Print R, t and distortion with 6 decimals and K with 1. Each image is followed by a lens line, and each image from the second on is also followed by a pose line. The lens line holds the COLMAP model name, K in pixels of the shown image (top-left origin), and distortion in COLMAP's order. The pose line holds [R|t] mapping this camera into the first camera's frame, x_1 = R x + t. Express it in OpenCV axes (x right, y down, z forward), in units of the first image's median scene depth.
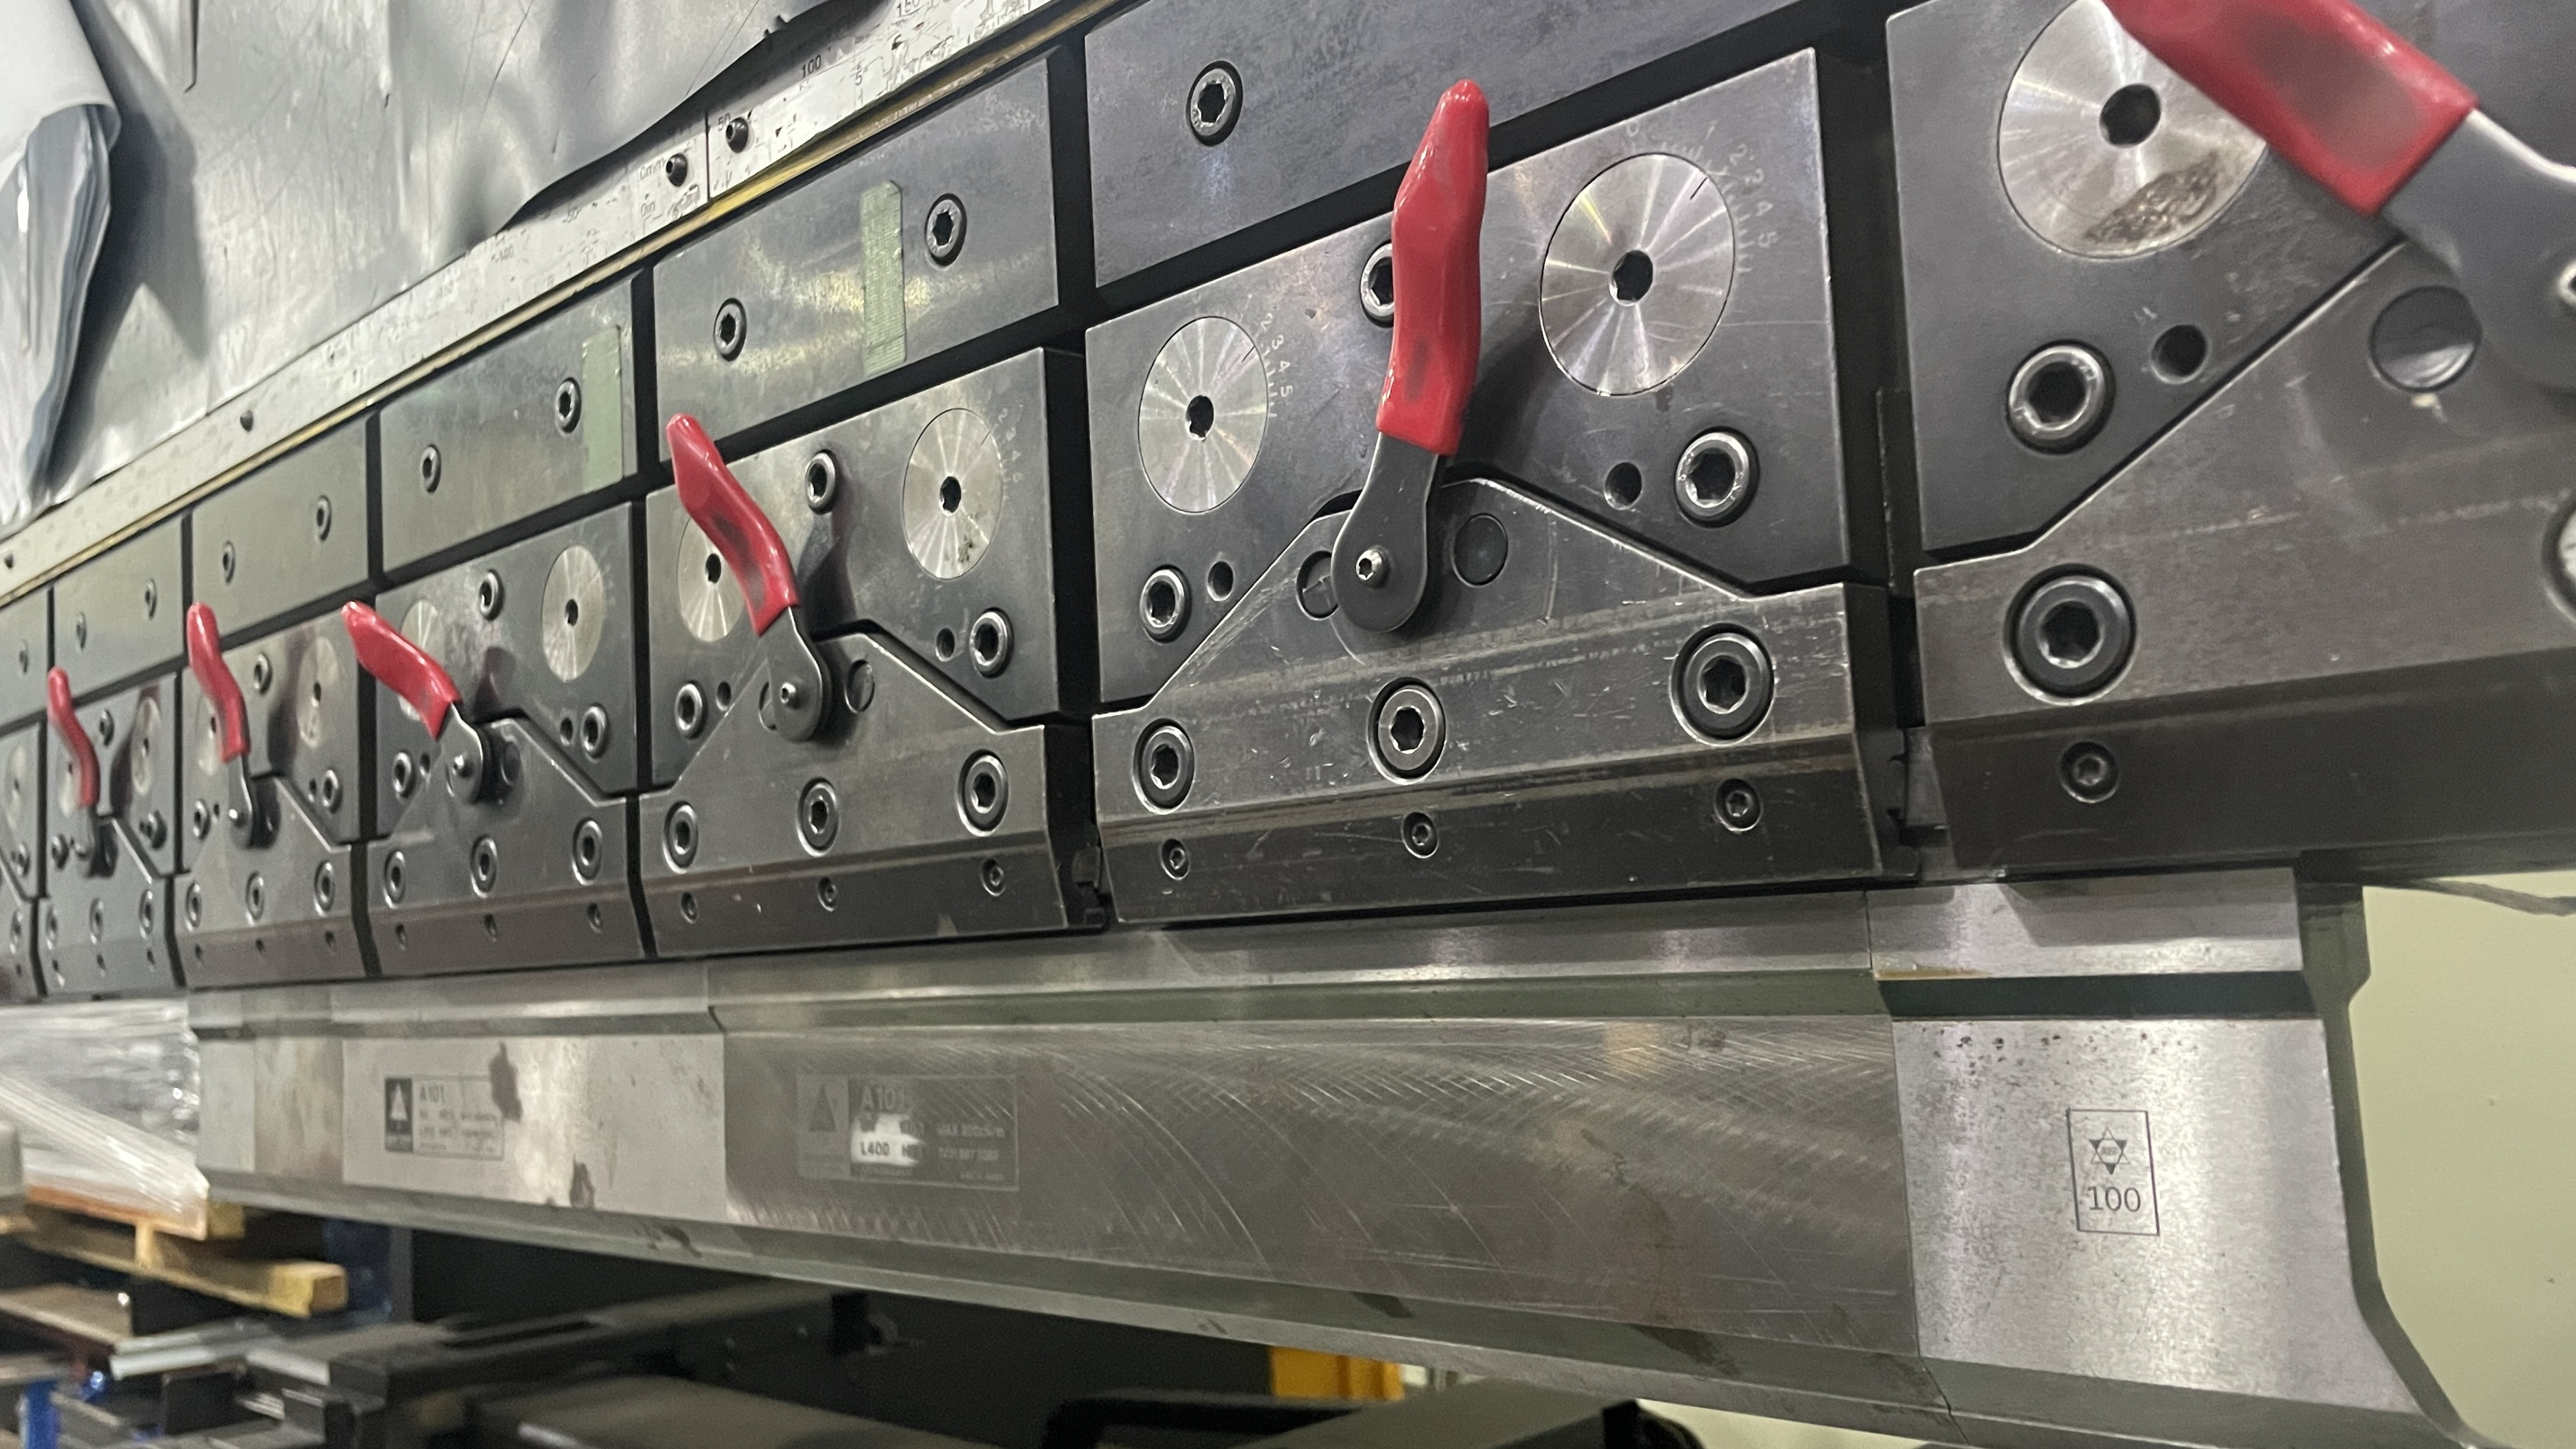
lens RADIAL K [[2112.6, 0, 1280.6], [0, 2112.6, 742.7], [0, 0, 1]] dist [0.114627, -0.153639]
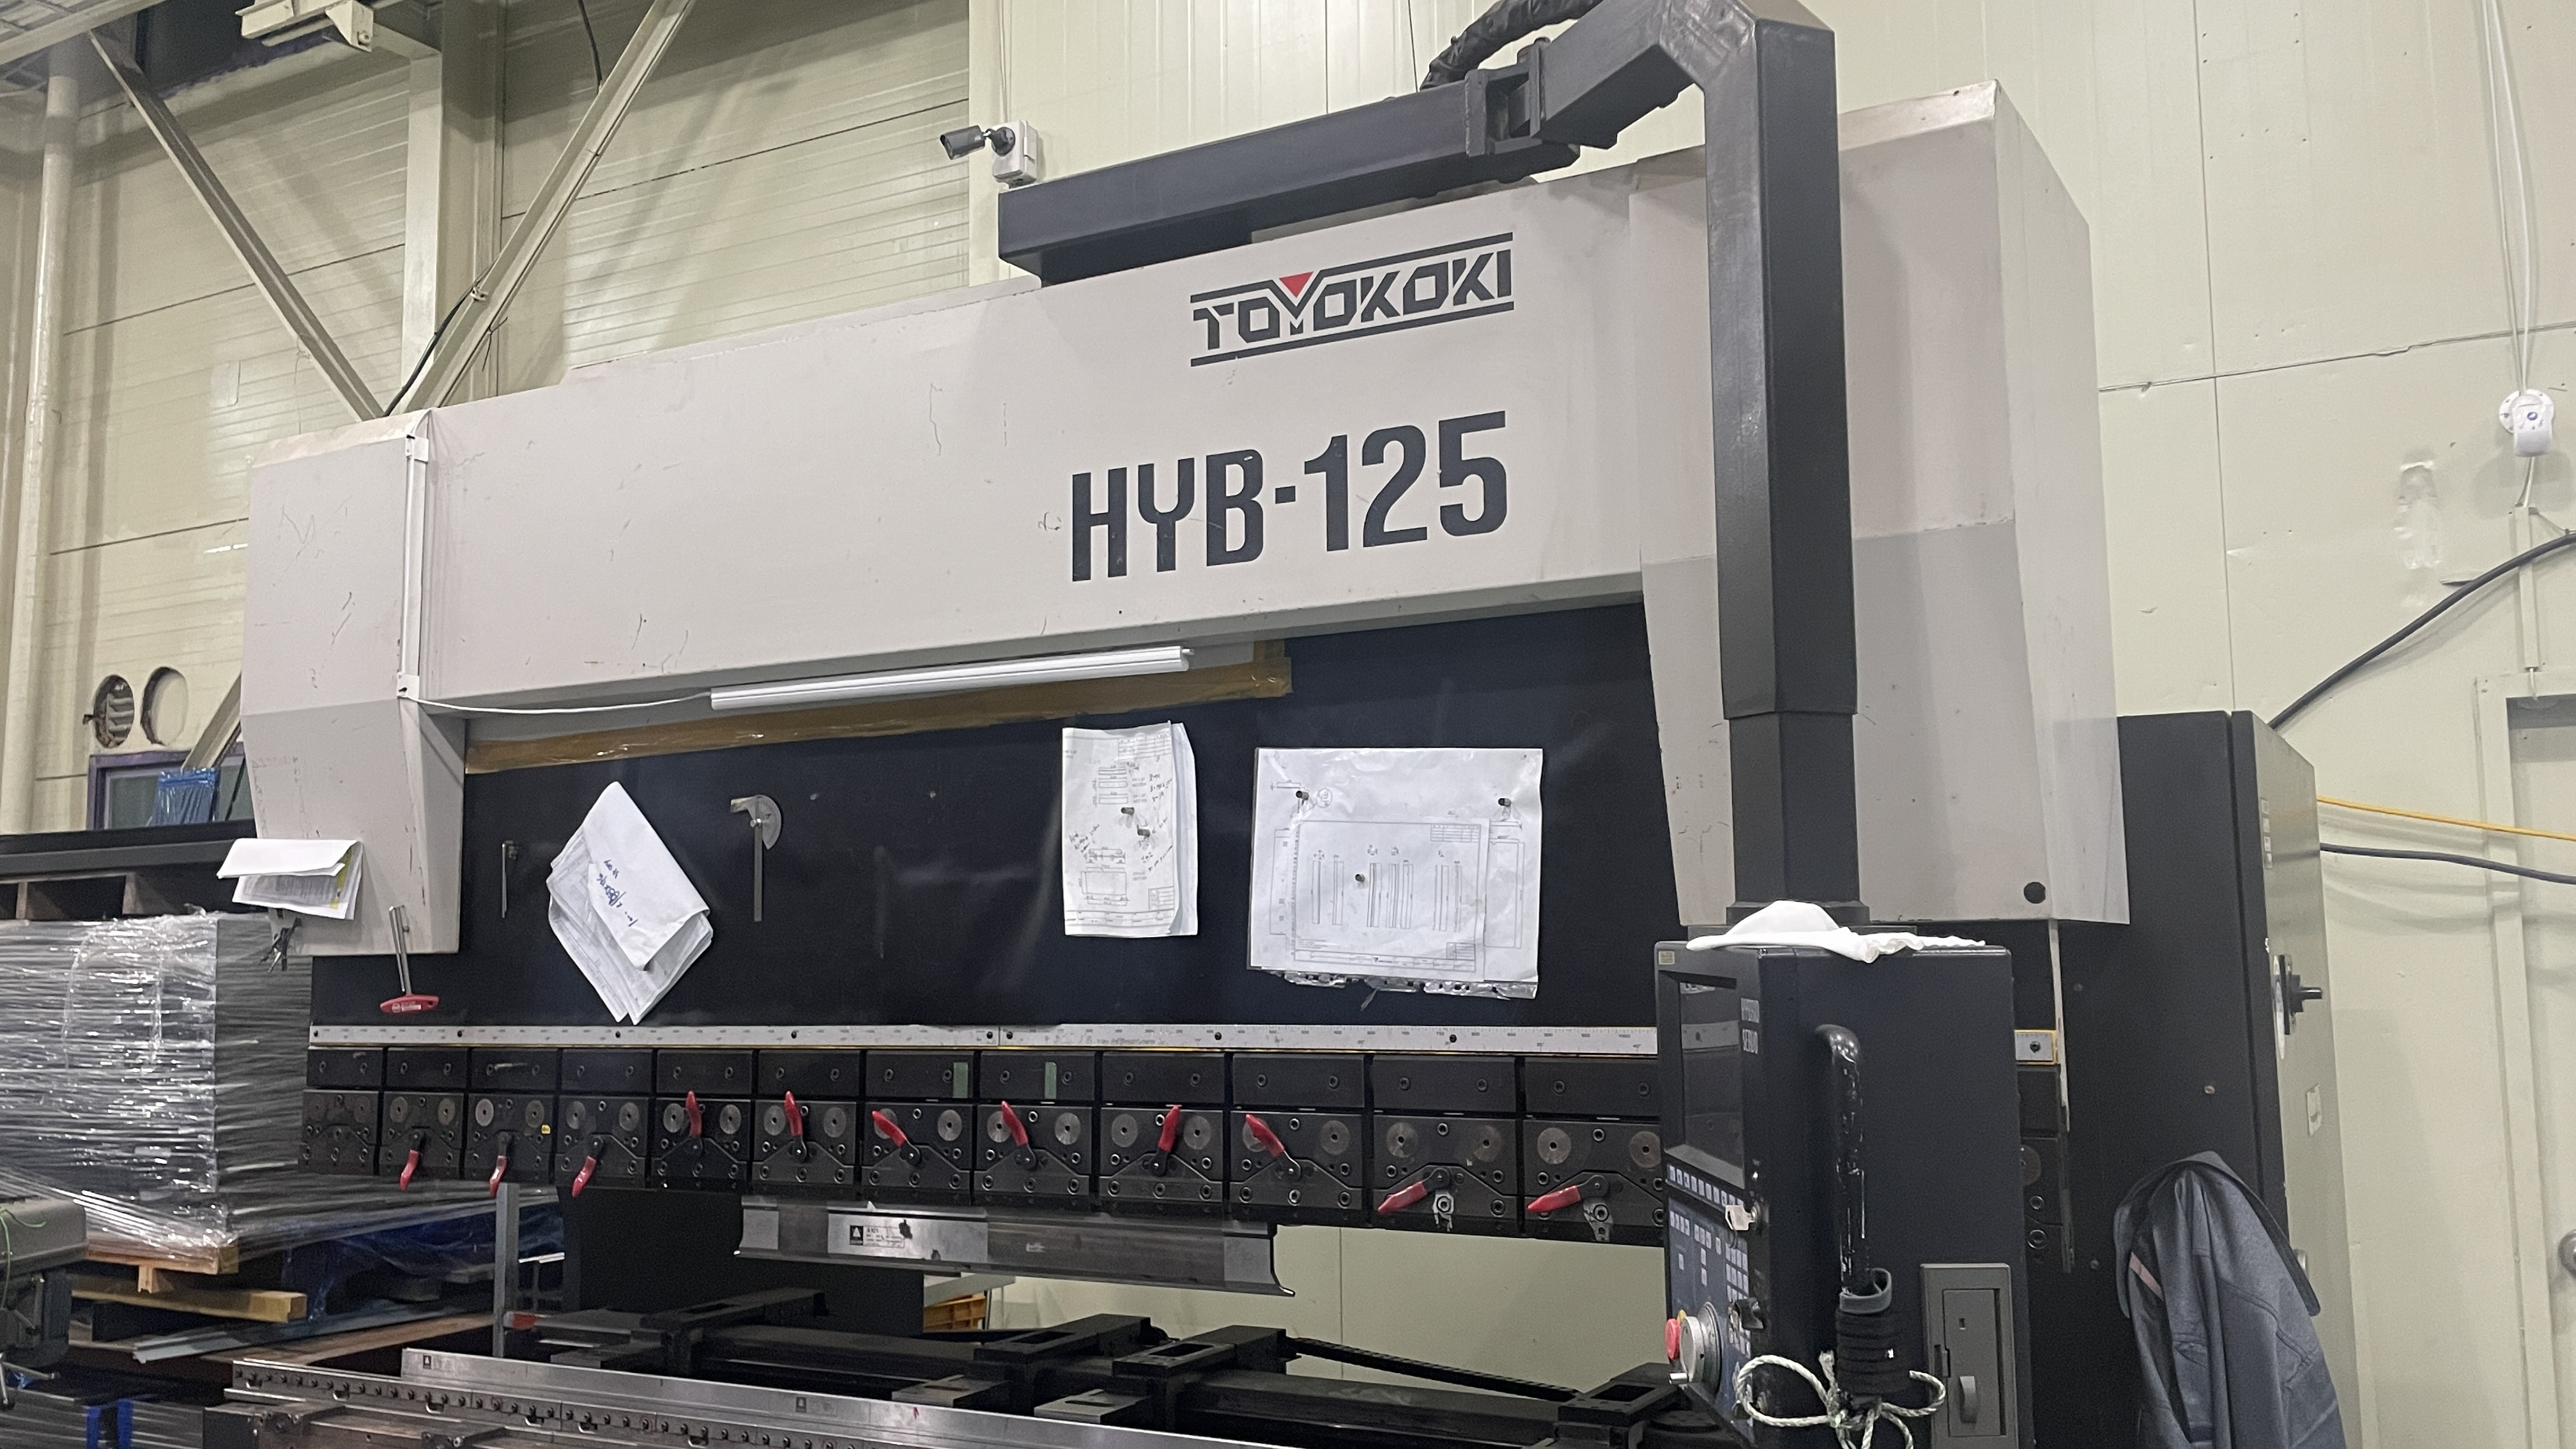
lens RADIAL K [[2112.6, 0, 1280.6], [0, 2112.6, 742.7], [0, 0, 1]] dist [0.114627, -0.153639]
pose [[0.962243, 0.064812, 0.264364, -0.374476], [-0.060280, 0.997863, -0.025229, -0.330566], [-0.265435, 0.008340, 0.964093, -1.456415]]
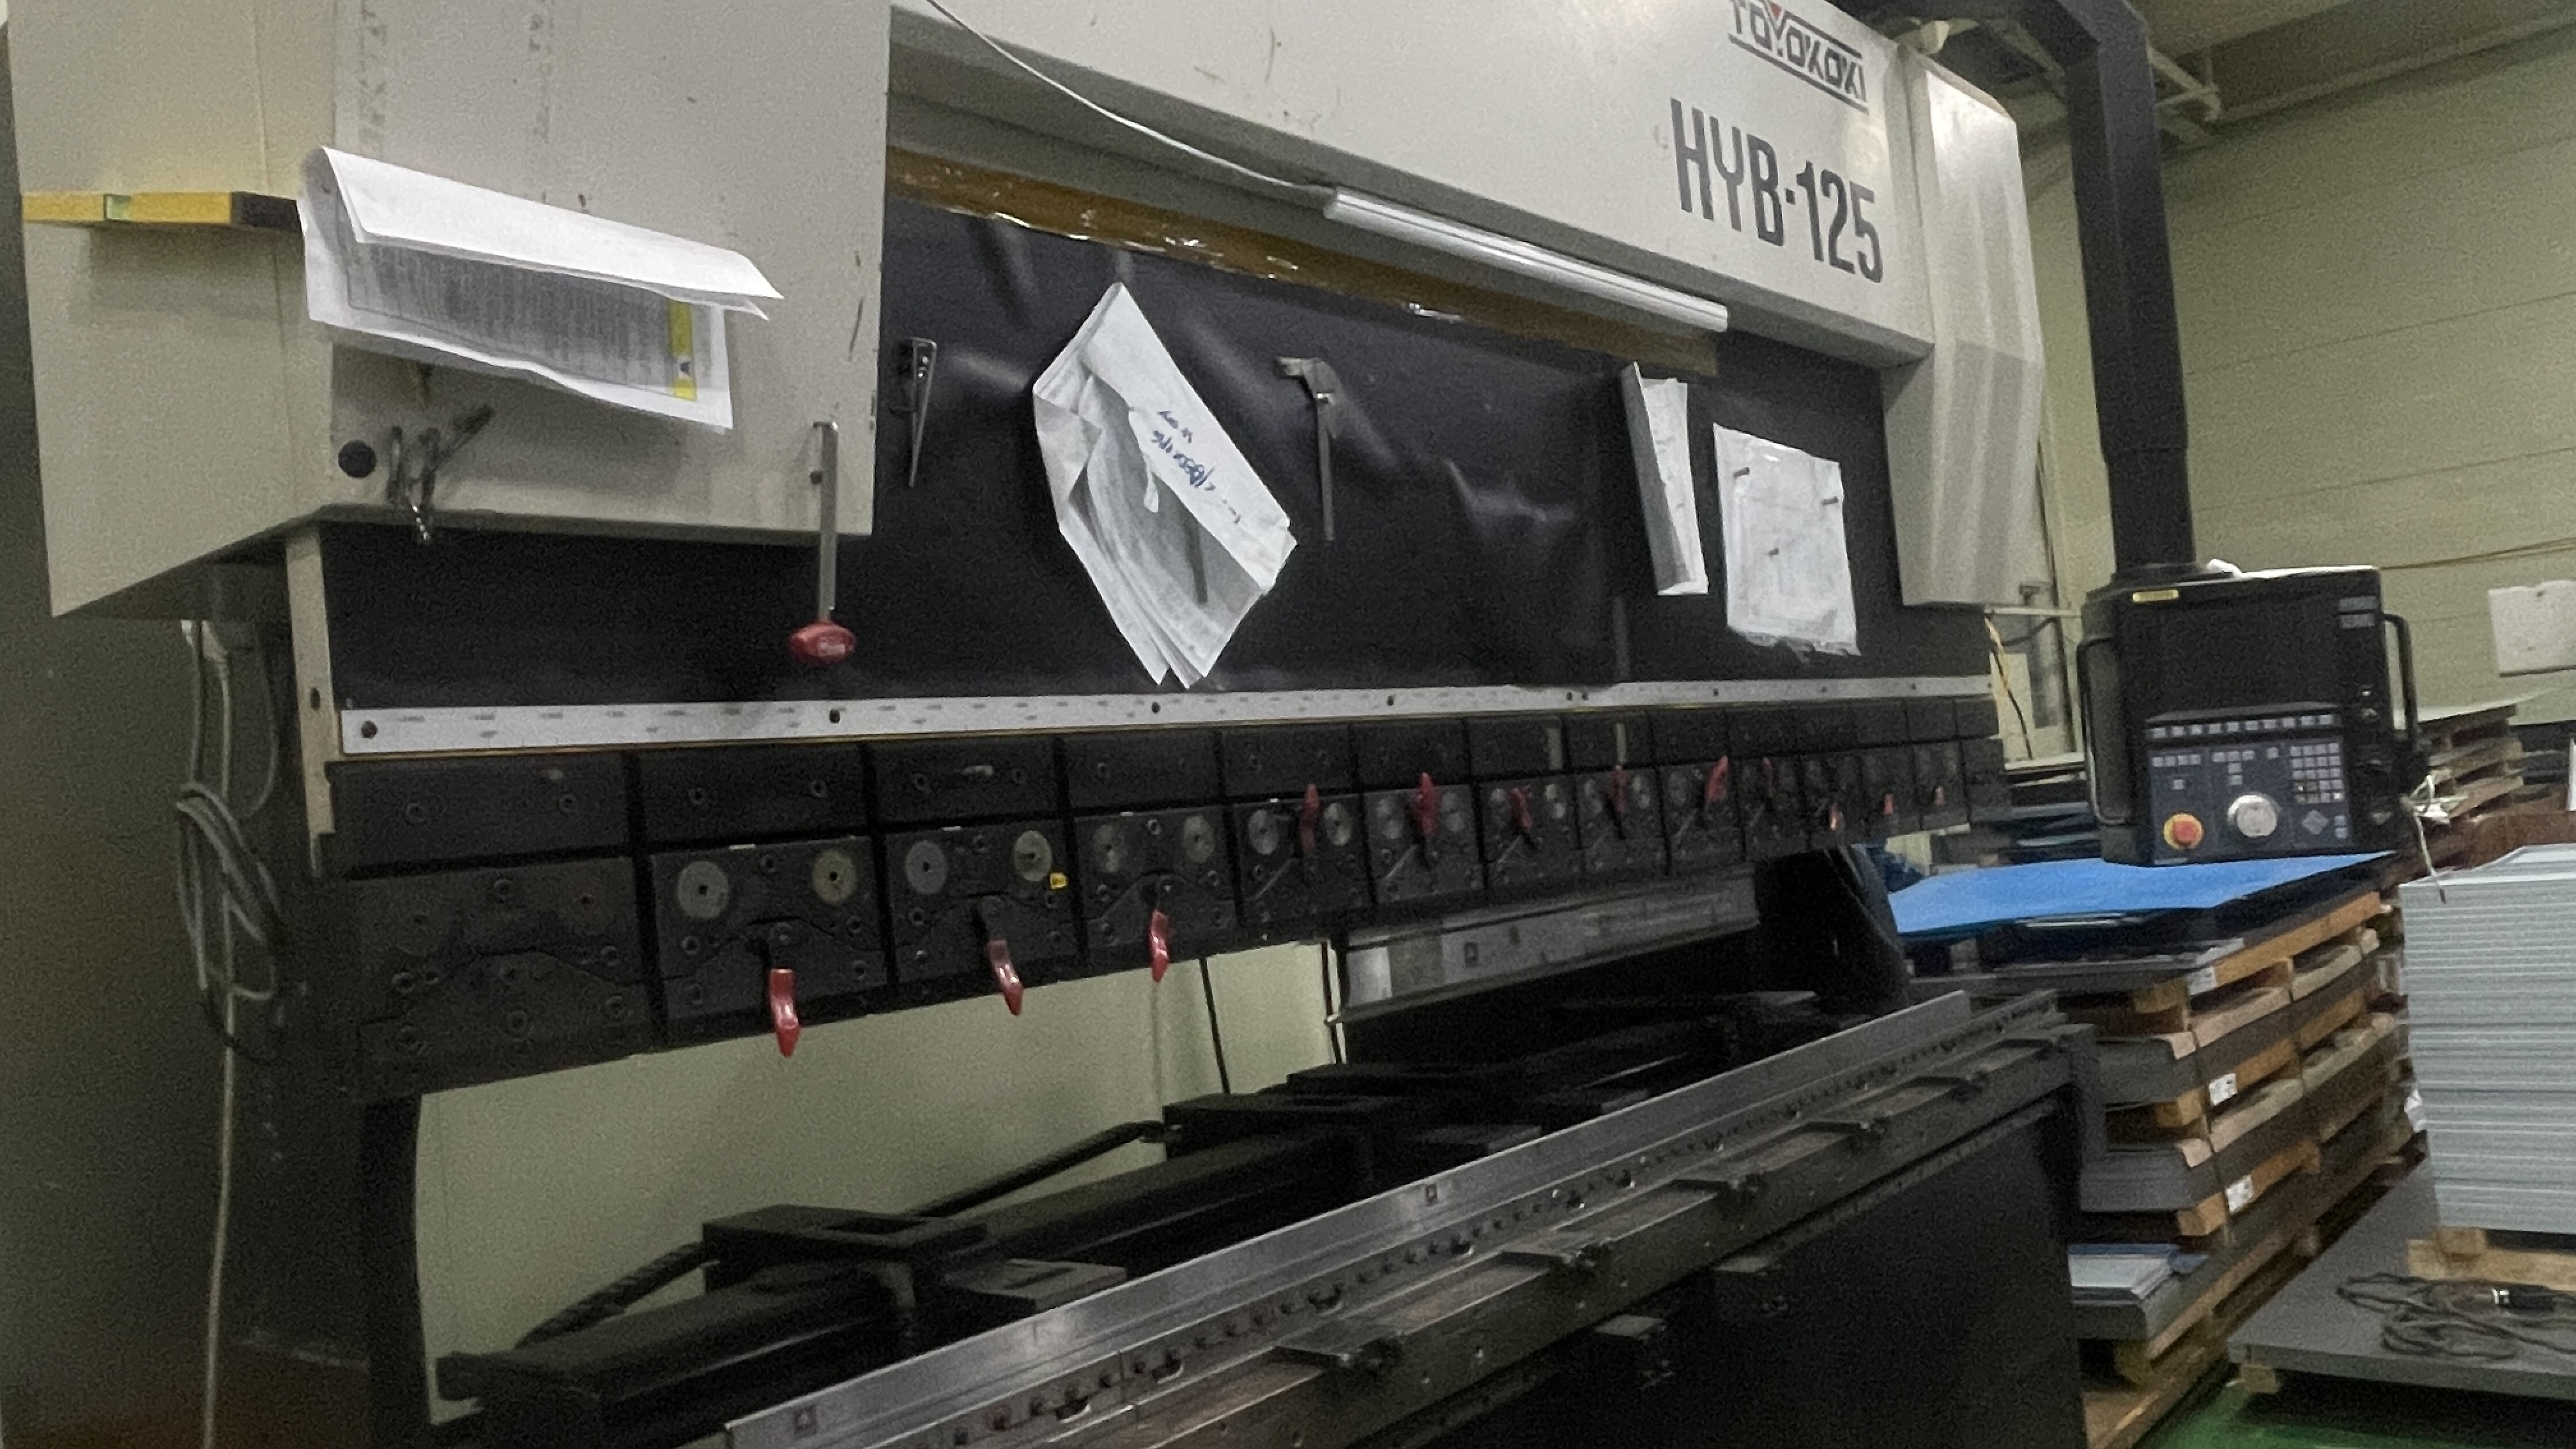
lens RADIAL K [[1919.9, 0, 1290.4], [0, 1919.9, 780.8], [0, 0, 1]] dist [-0.000382, -0.000490]
pose [[-0.091114, 0.078254, 0.992761, -1.529782], [0.008817, 0.996932, -0.077773, 0.067883], [-0.995801, 0.001667, -0.091524, 0.744117]]
